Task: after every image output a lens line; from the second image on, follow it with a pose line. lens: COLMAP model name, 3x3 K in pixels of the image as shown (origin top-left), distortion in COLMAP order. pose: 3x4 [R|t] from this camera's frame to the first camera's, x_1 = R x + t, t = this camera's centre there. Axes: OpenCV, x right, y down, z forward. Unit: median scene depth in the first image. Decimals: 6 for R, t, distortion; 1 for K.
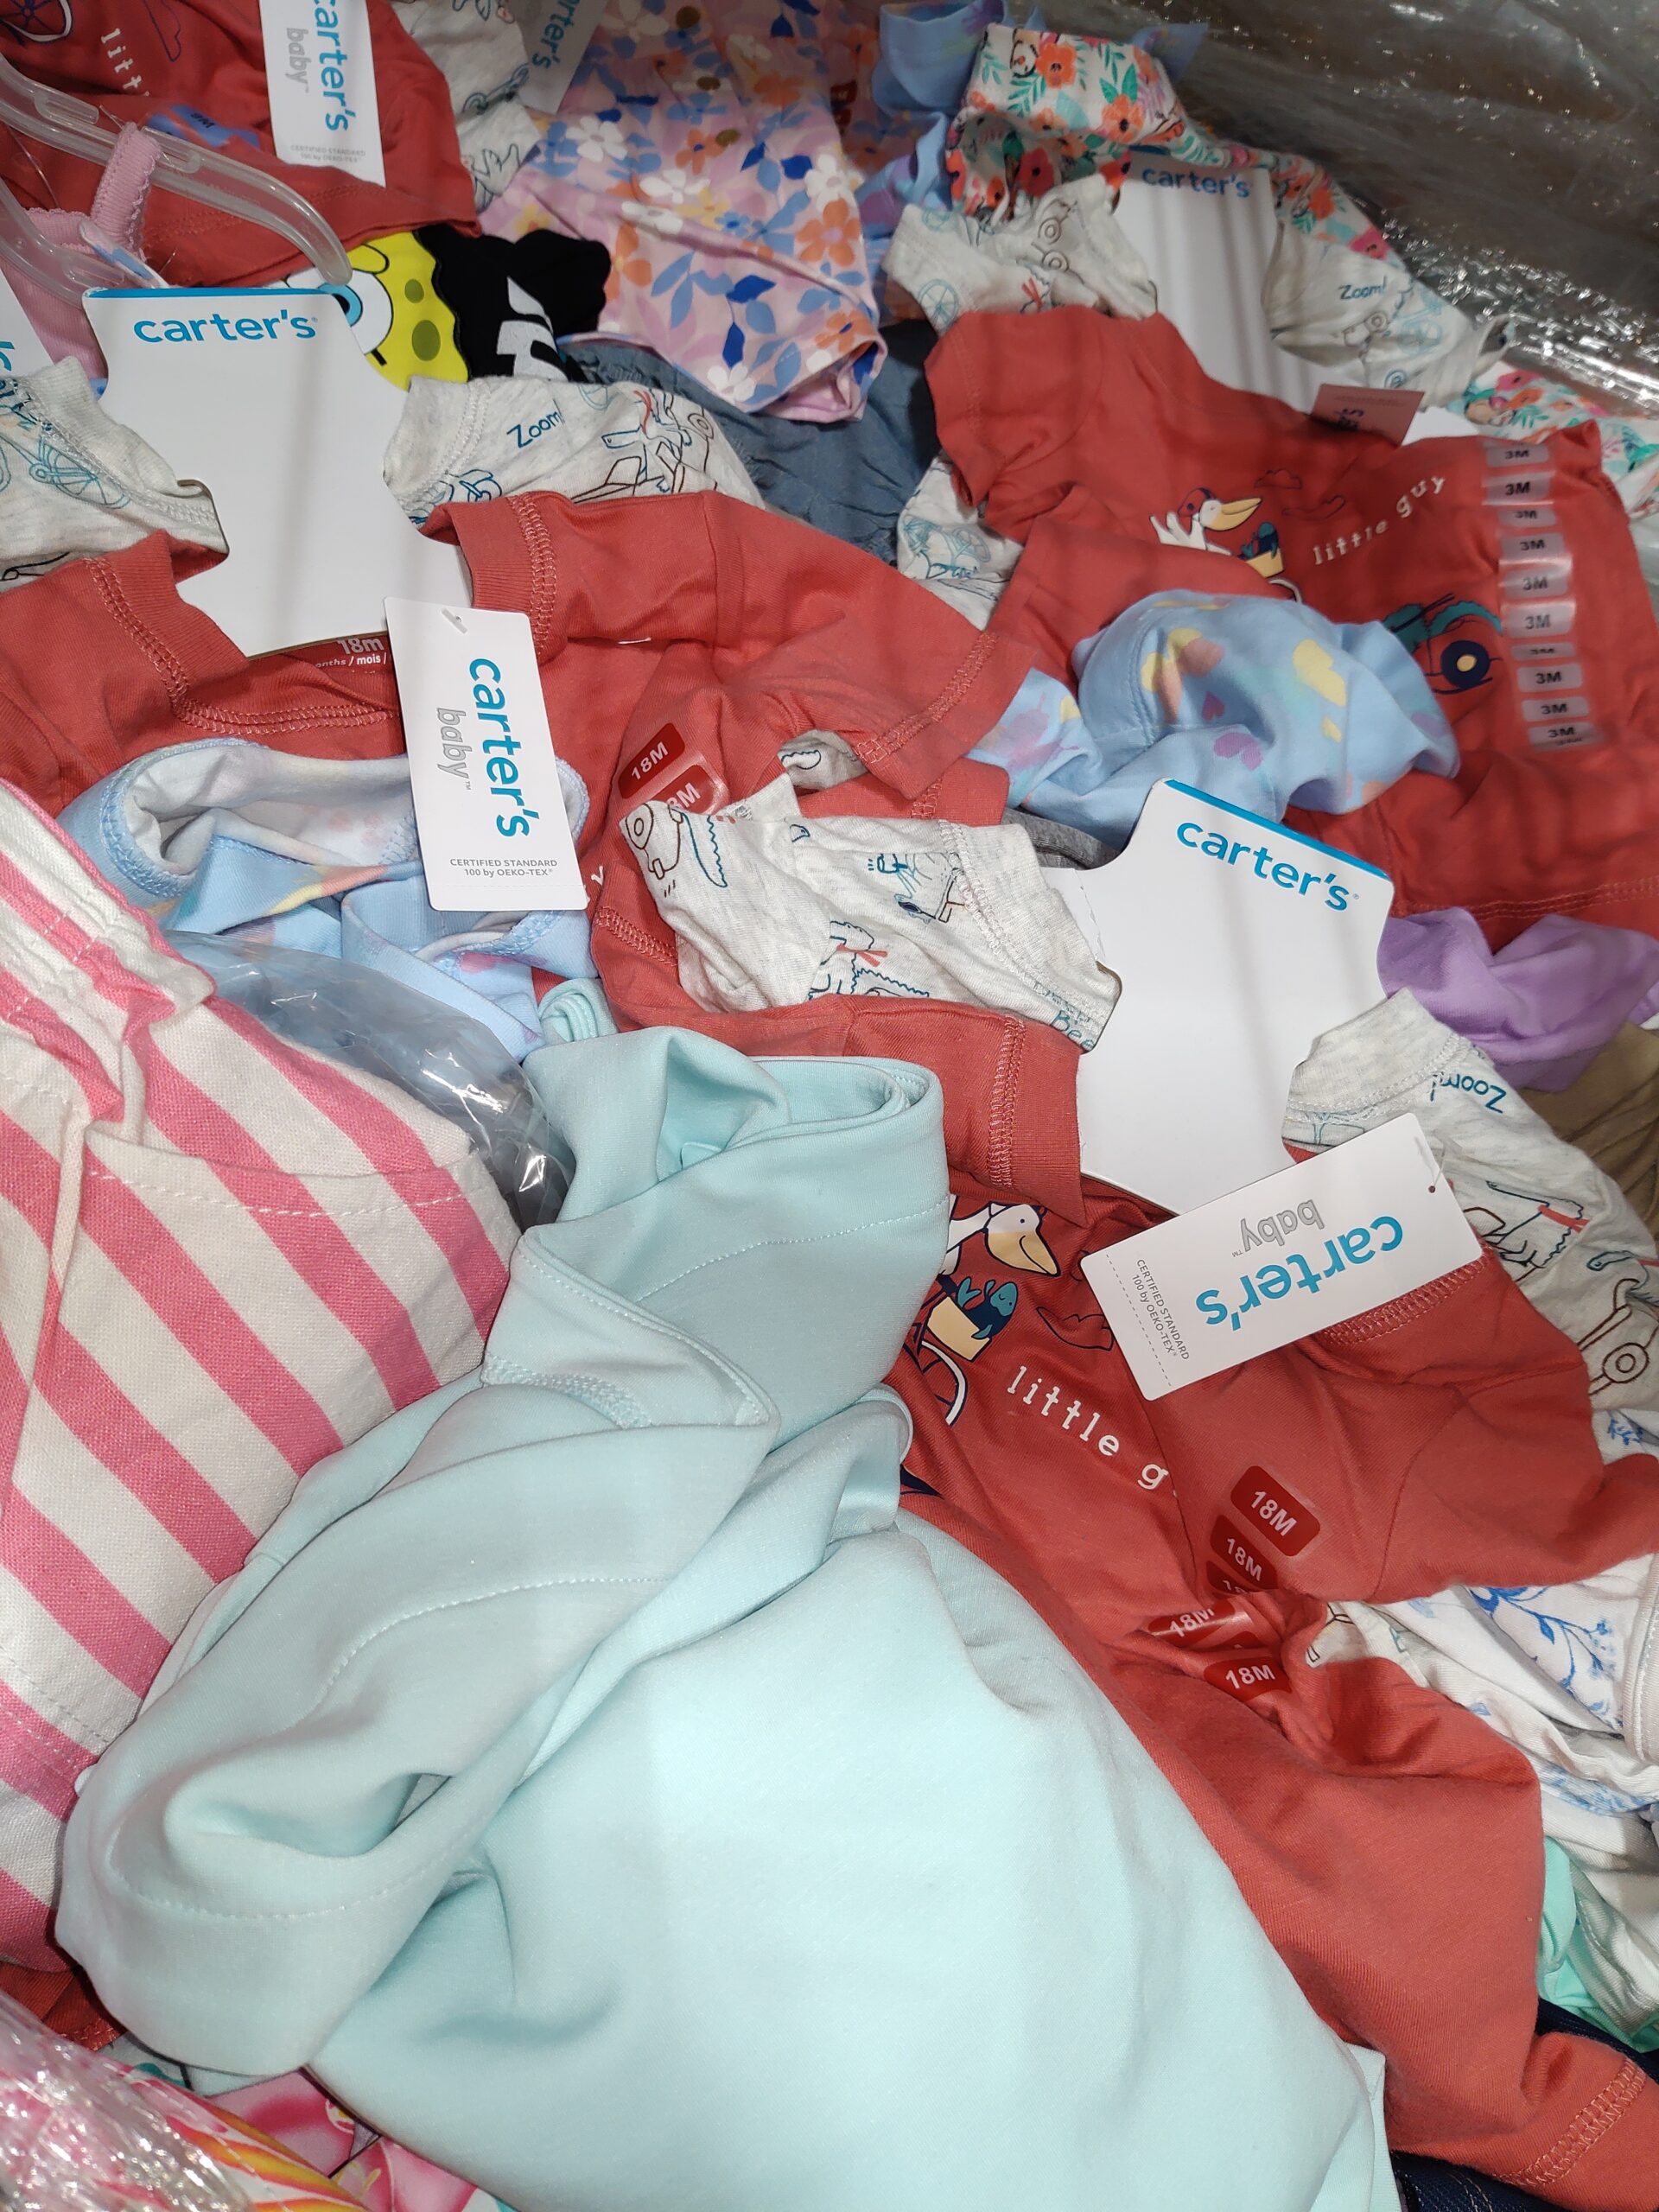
lens RADIAL K [[1676.8, 0, 829.5], [0, 1676.8, 1106.0], [0, 0, 1]] dist [-0.001005, -0.006537]
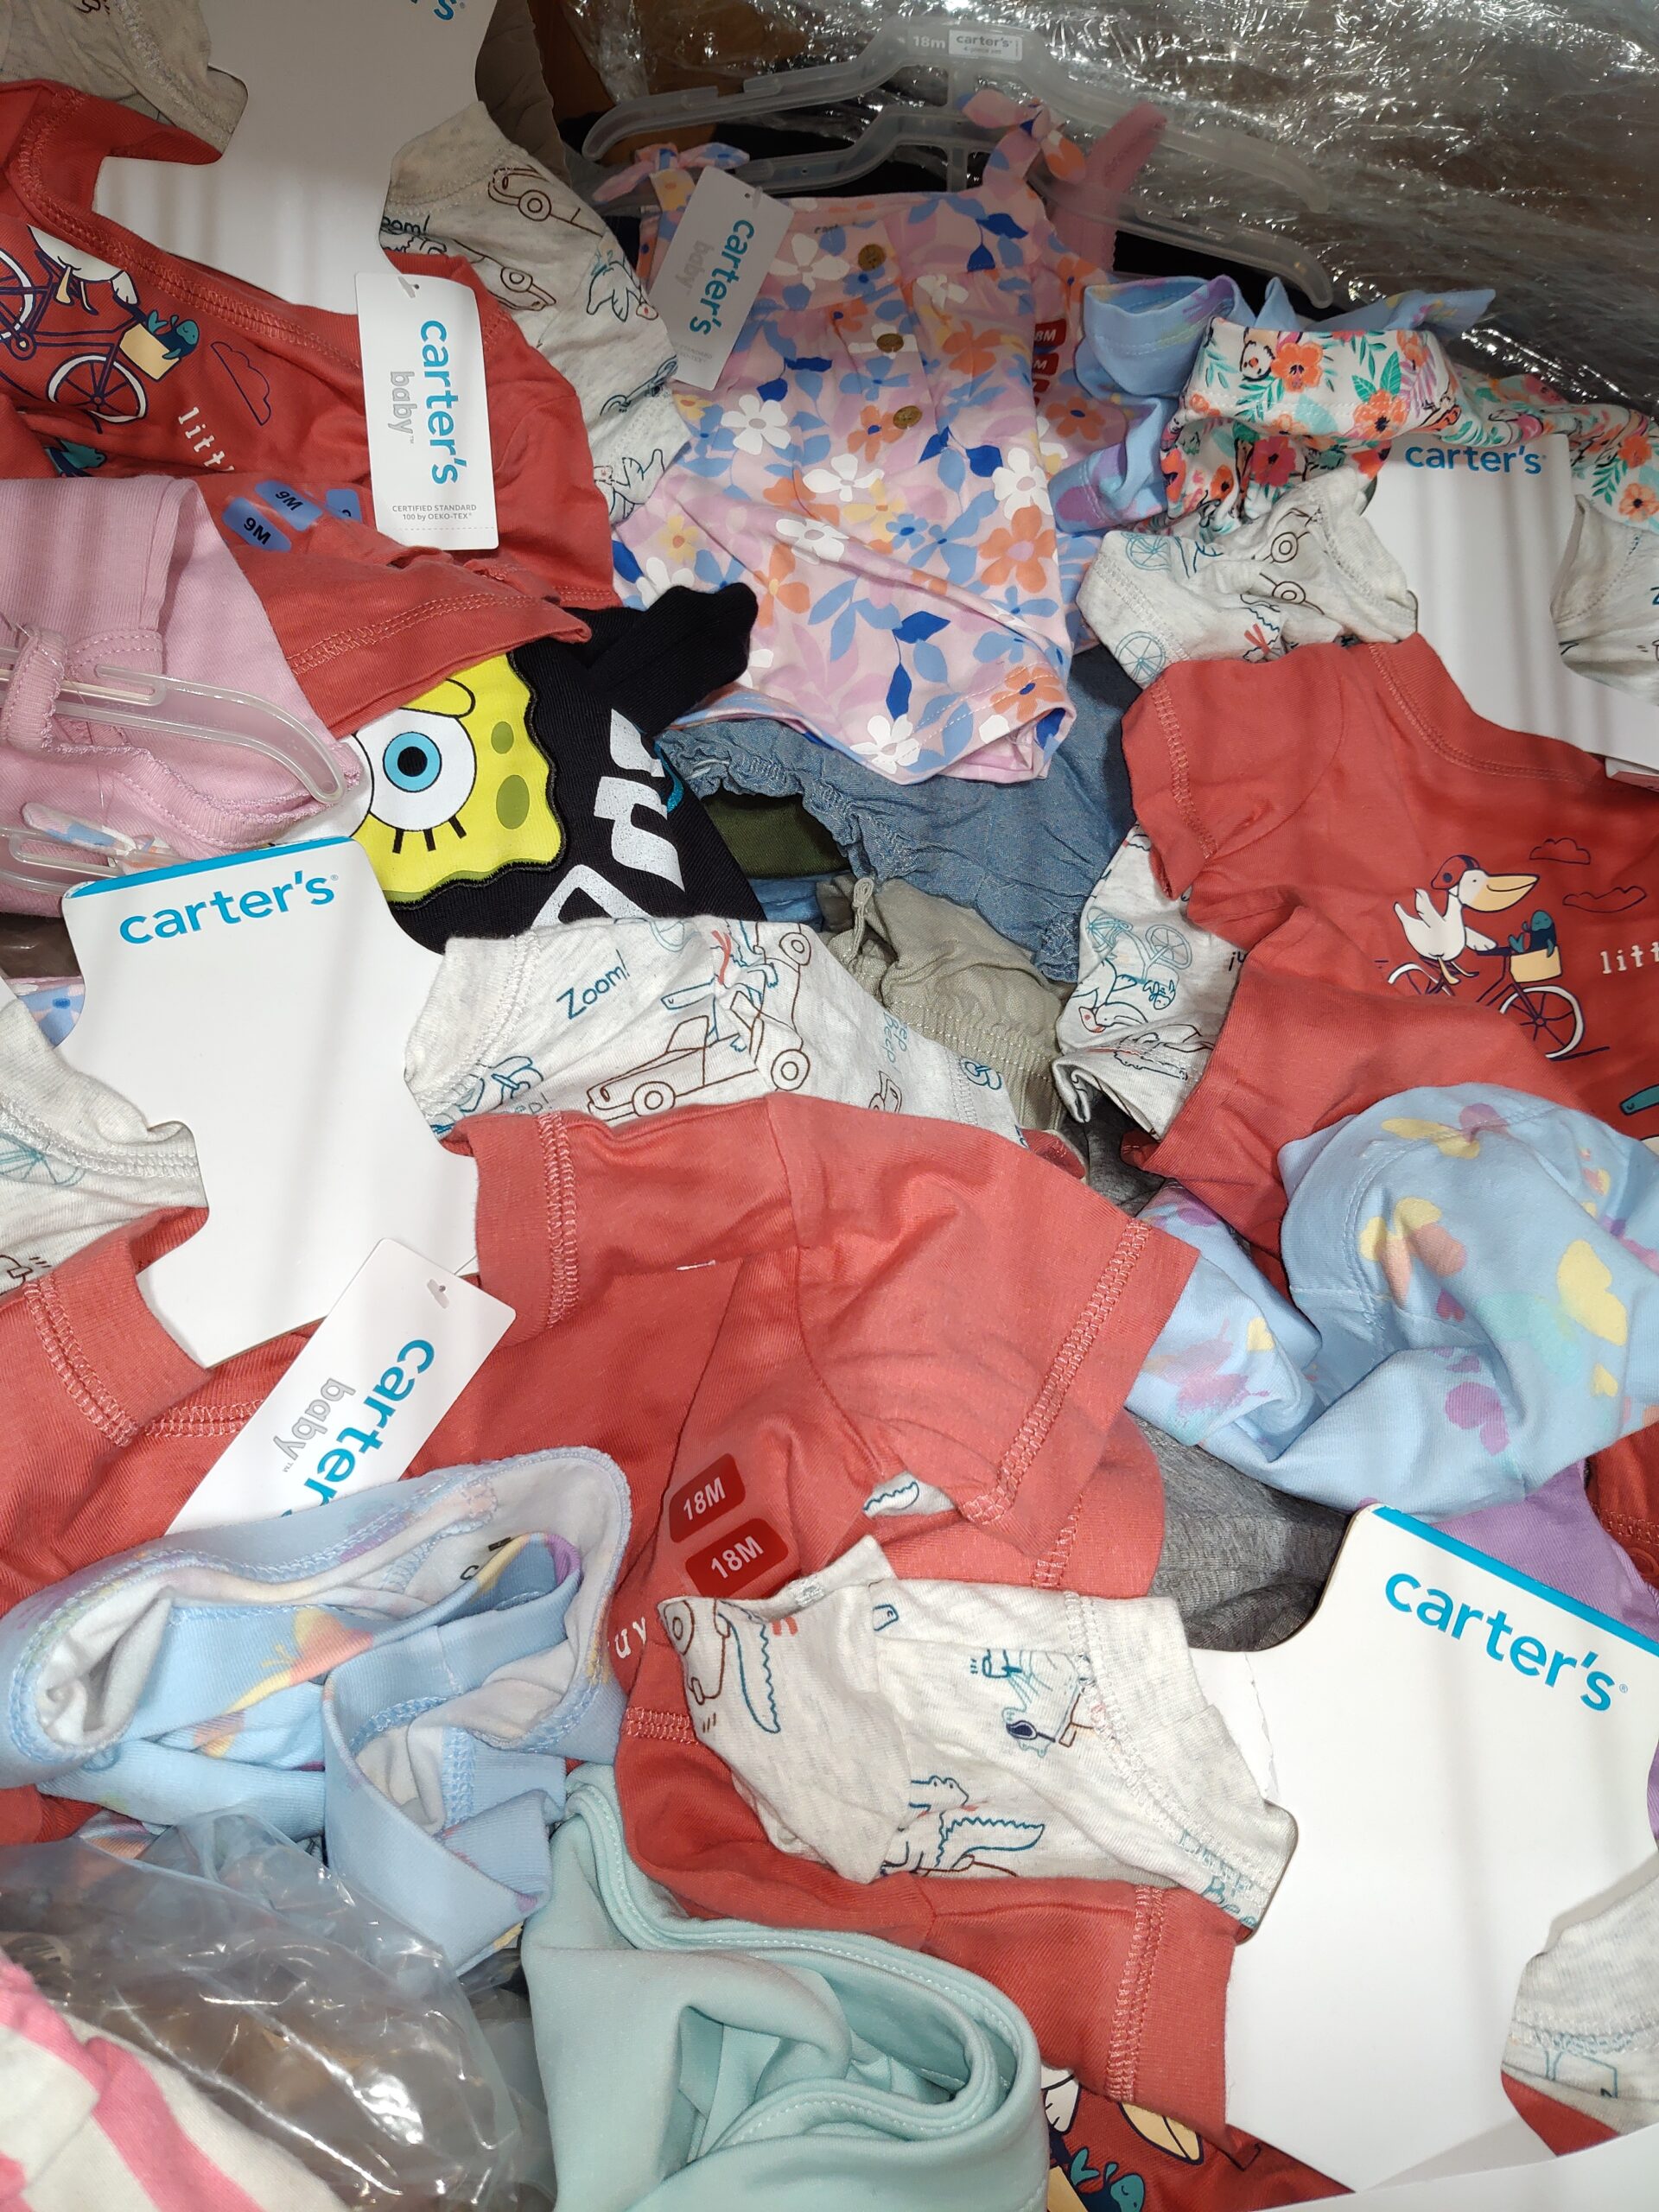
lens RADIAL K [[1672.1, 0, 829.5], [0, 1672.1, 1106.0], [0, 0, 1]] dist [0.039901, -0.115089]
pose [[0.988918, 0.035984, -0.144038, 0.039695], [-0.030407, 0.998707, 0.040730, -0.282522], [0.145317, -0.035898, 0.988734, 0.142458]]
